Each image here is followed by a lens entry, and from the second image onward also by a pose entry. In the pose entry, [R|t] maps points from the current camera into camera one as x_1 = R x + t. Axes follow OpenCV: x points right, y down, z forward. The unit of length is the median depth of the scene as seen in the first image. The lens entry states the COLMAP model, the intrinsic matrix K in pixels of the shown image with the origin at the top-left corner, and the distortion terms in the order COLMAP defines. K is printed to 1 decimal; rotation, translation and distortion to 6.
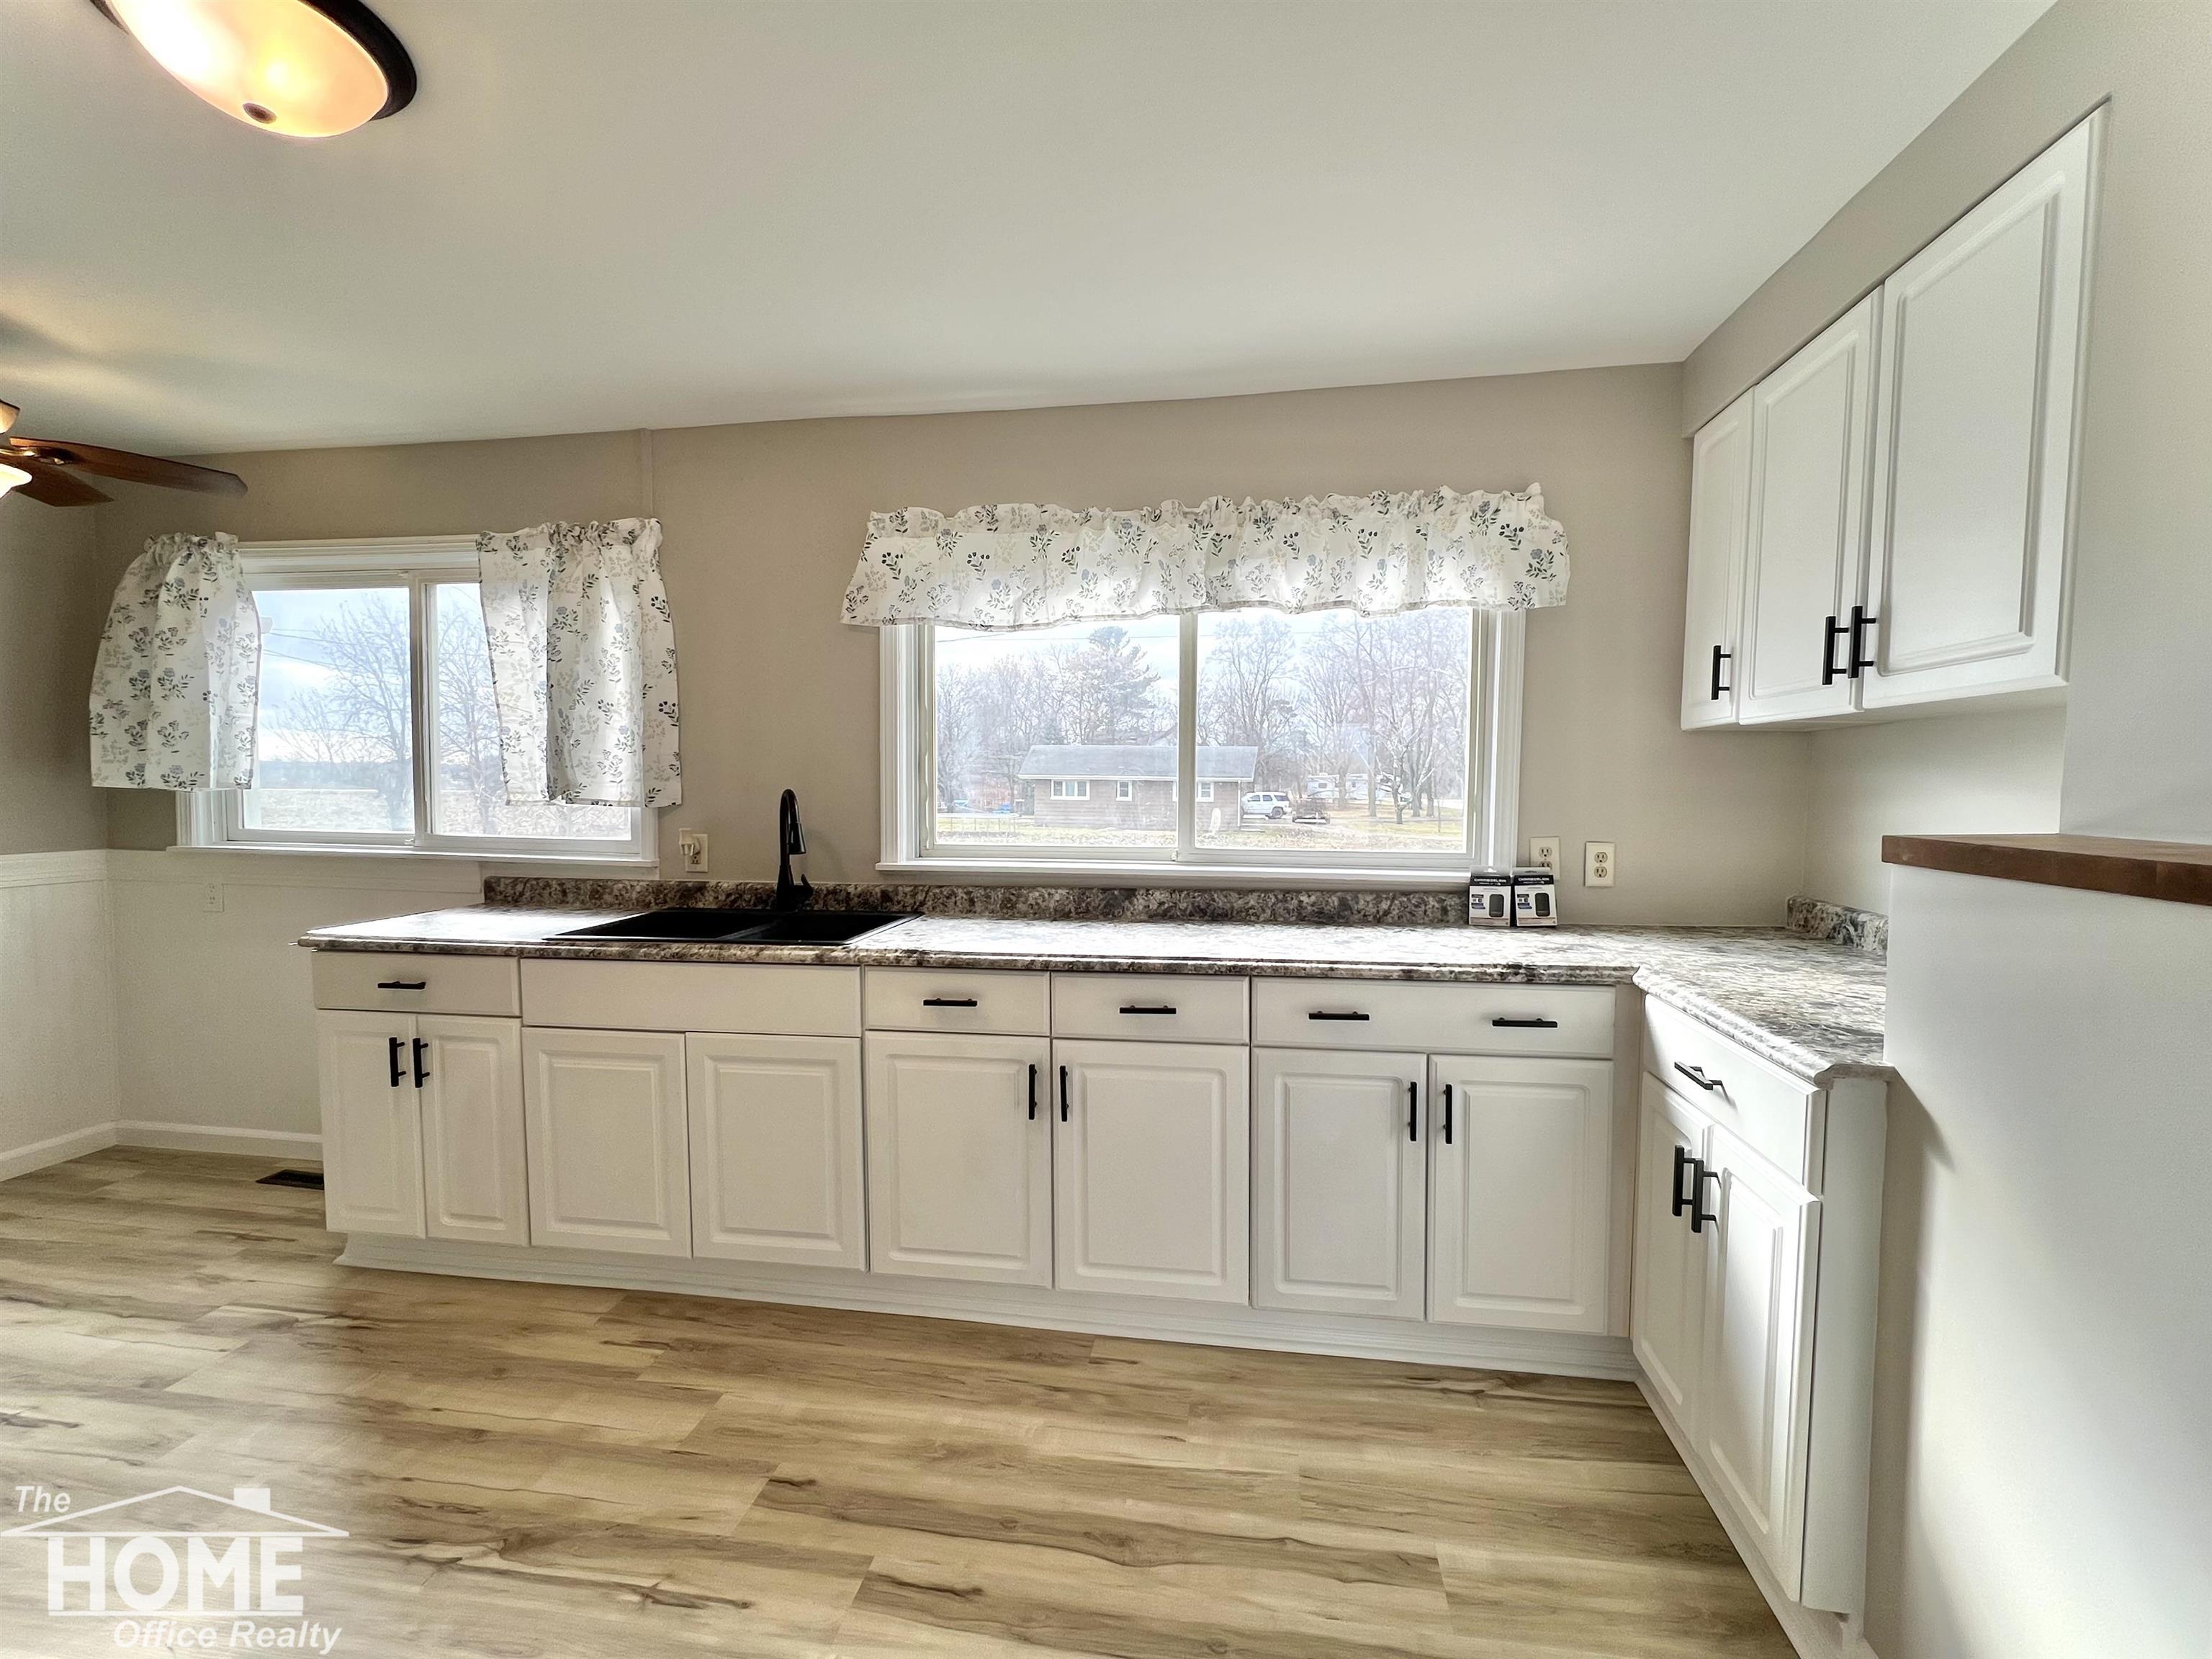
lens RADIAL K [[933.5, 0, 1113.9], [0, 933.5, 836.1], [0, 0, 1]] dist [-0.001639, 0.001486]
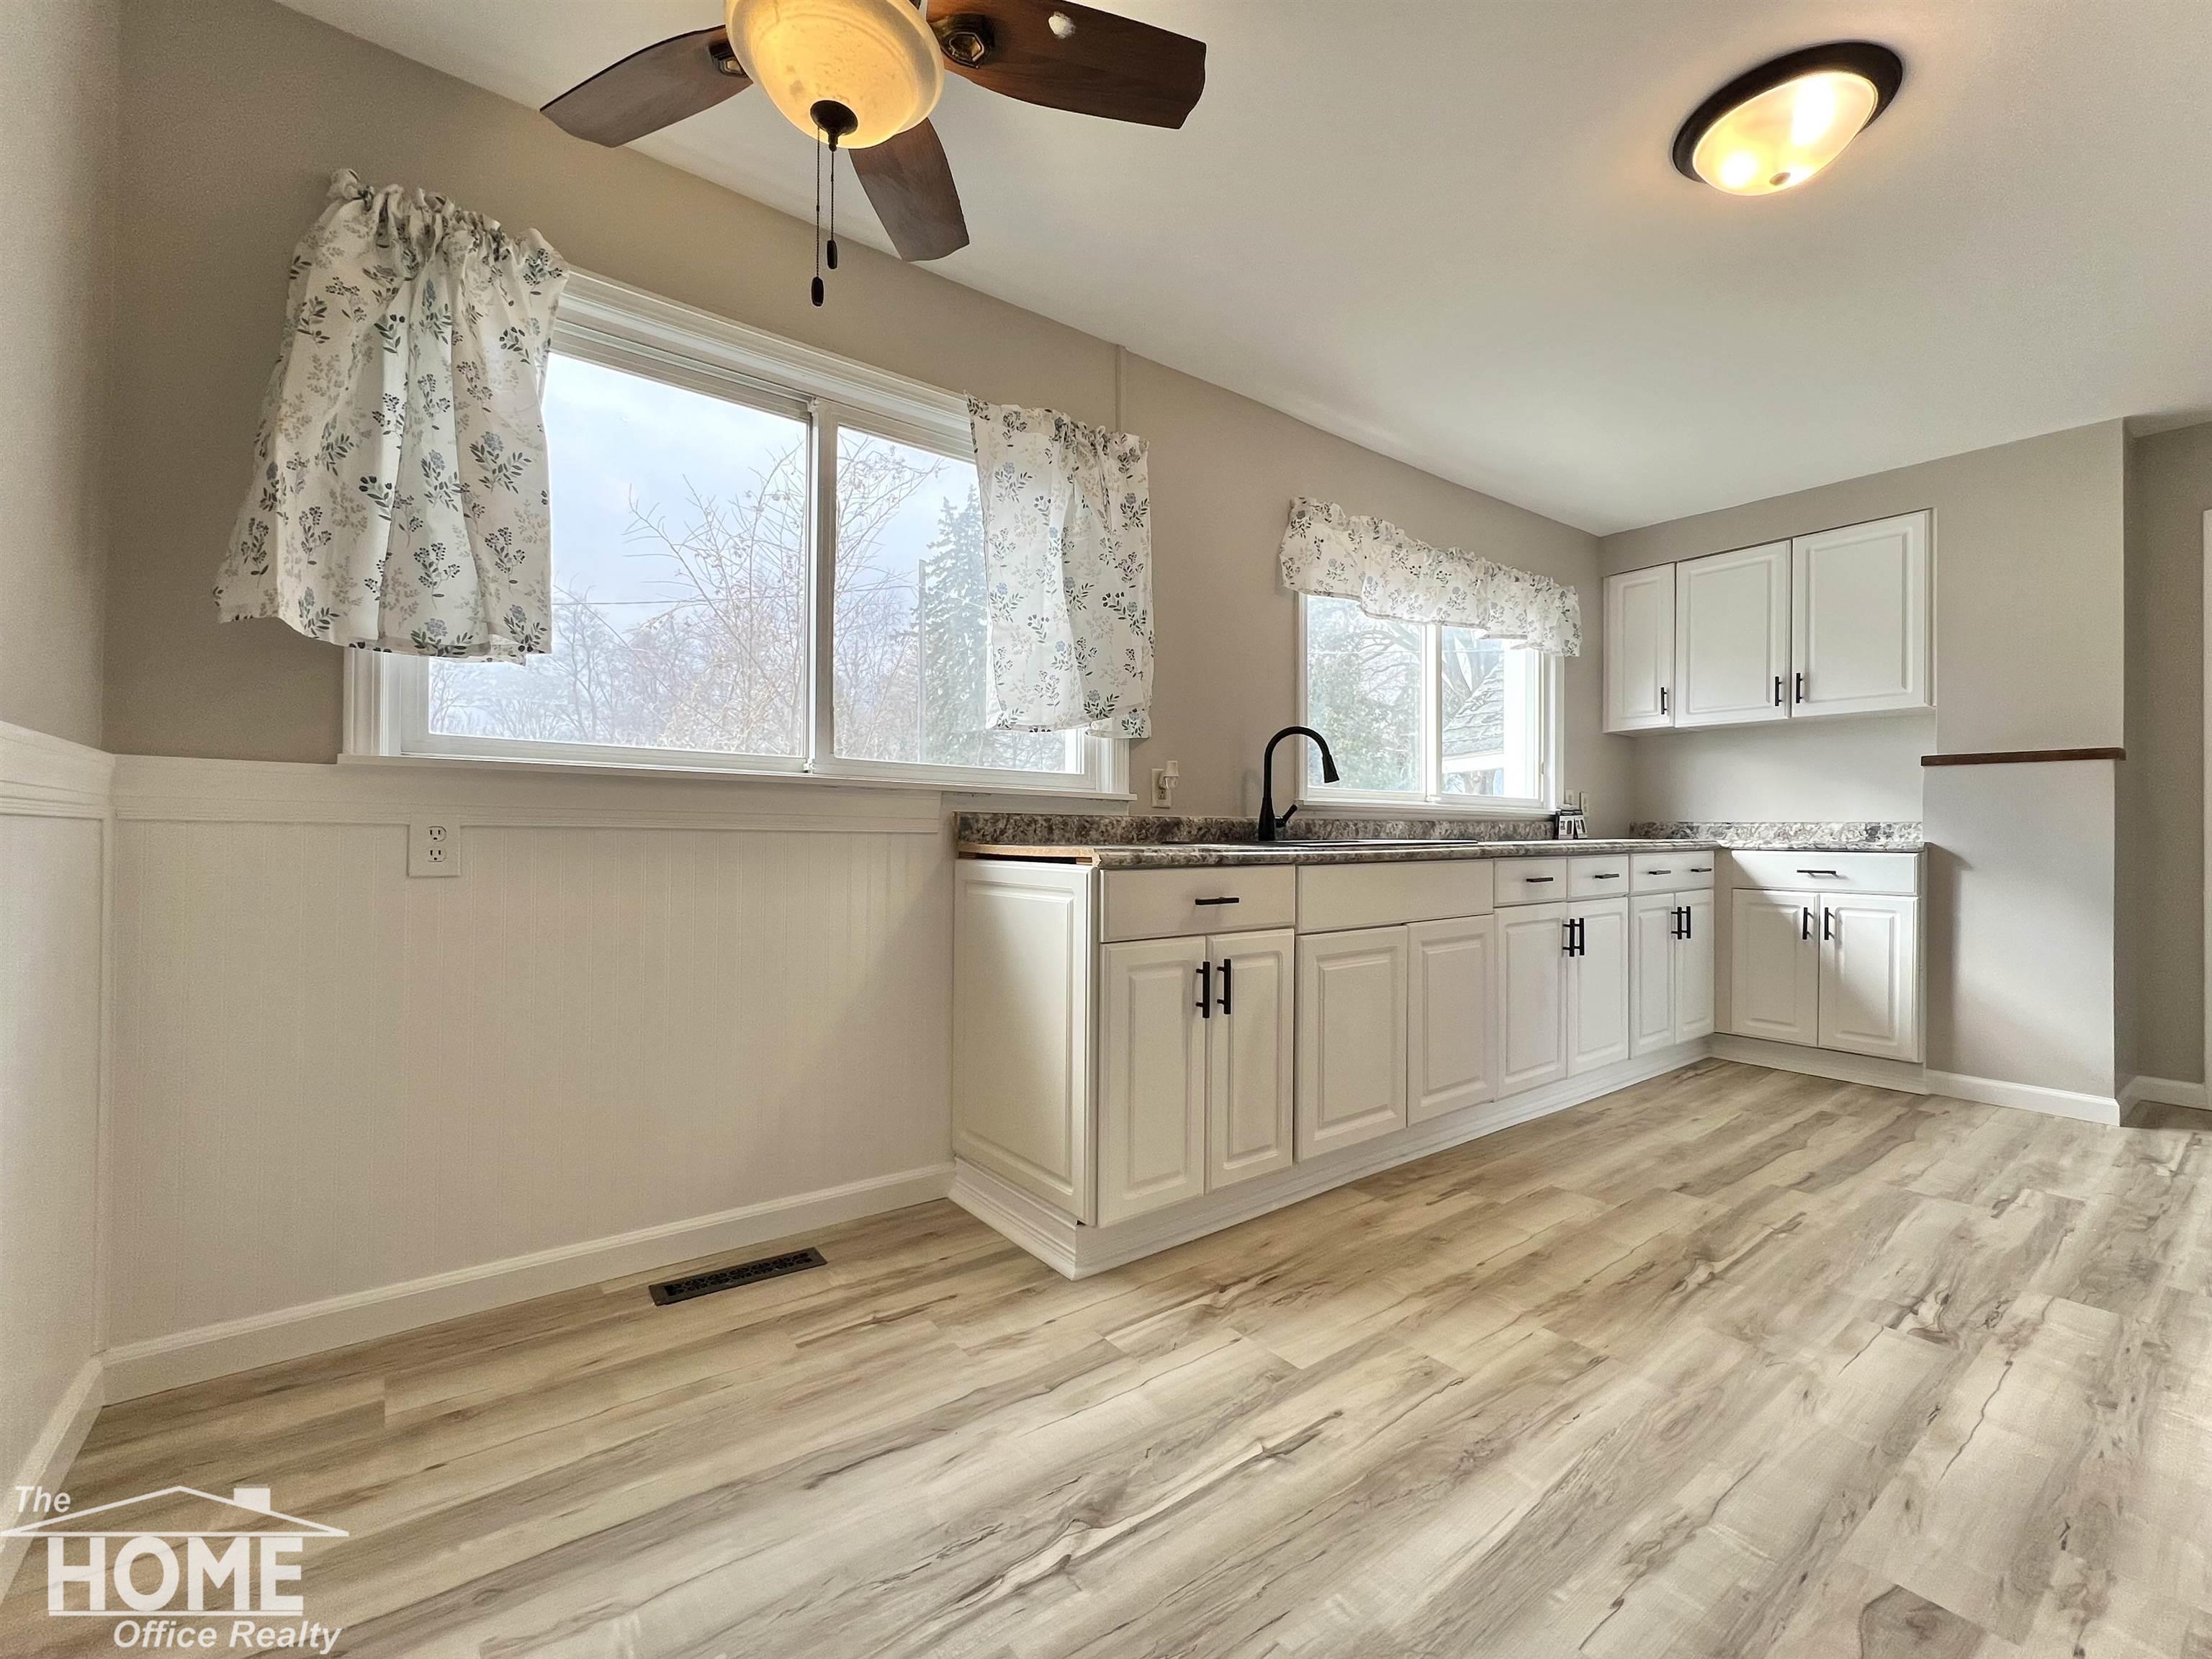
lens RADIAL K [[933.5, 0, 1103.5], [0, 933.5, 836.2], [0, 0, 1]] dist [-0.001639, 0.001486]
pose [[0.696448, -0.000823, 0.717606, -1.540560], [0.040160, 0.998477, -0.037831, 0.132947], [-0.716482, 0.055166, 0.695421, 0.471375]]
